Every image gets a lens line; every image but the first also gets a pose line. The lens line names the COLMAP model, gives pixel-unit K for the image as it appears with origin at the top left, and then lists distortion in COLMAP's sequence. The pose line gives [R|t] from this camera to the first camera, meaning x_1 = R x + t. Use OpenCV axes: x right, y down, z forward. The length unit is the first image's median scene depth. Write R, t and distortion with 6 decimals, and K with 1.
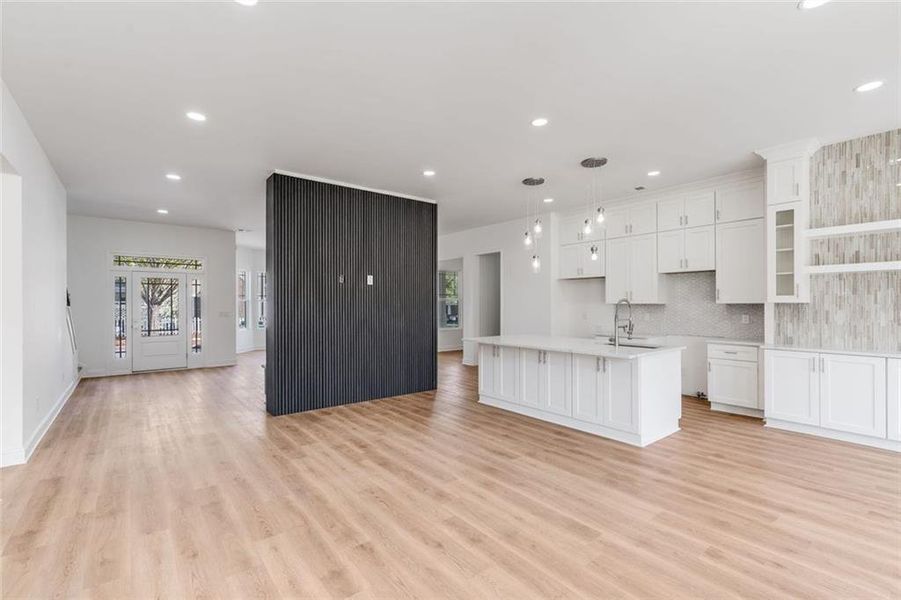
lens RADIAL K [[401.4, 0, 451.0], [0, 401.4, 302.2], [0, 0, 1]] dist [-0.006941, 0.002089]
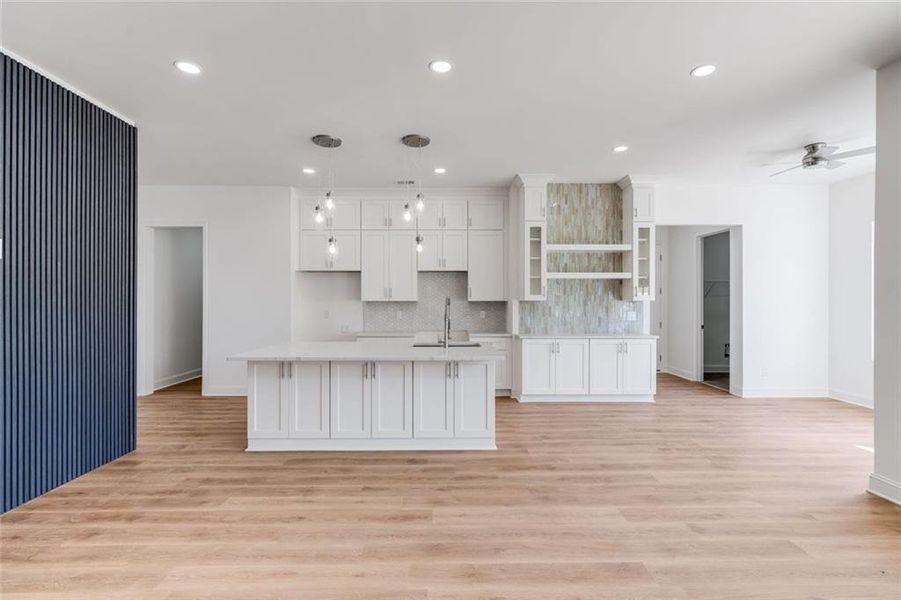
lens RADIAL K [[401.4, 0, 450.3], [0, 401.4, 302.0], [0, 0, 1]] dist [-0.006941, 0.002089]
pose [[0.613846, -0.001254, 0.789425, -0.314872], [-0.004701, 0.999975, 0.005244, 0.000140], [-0.789412, -0.006930, 0.613825, 0.432943]]
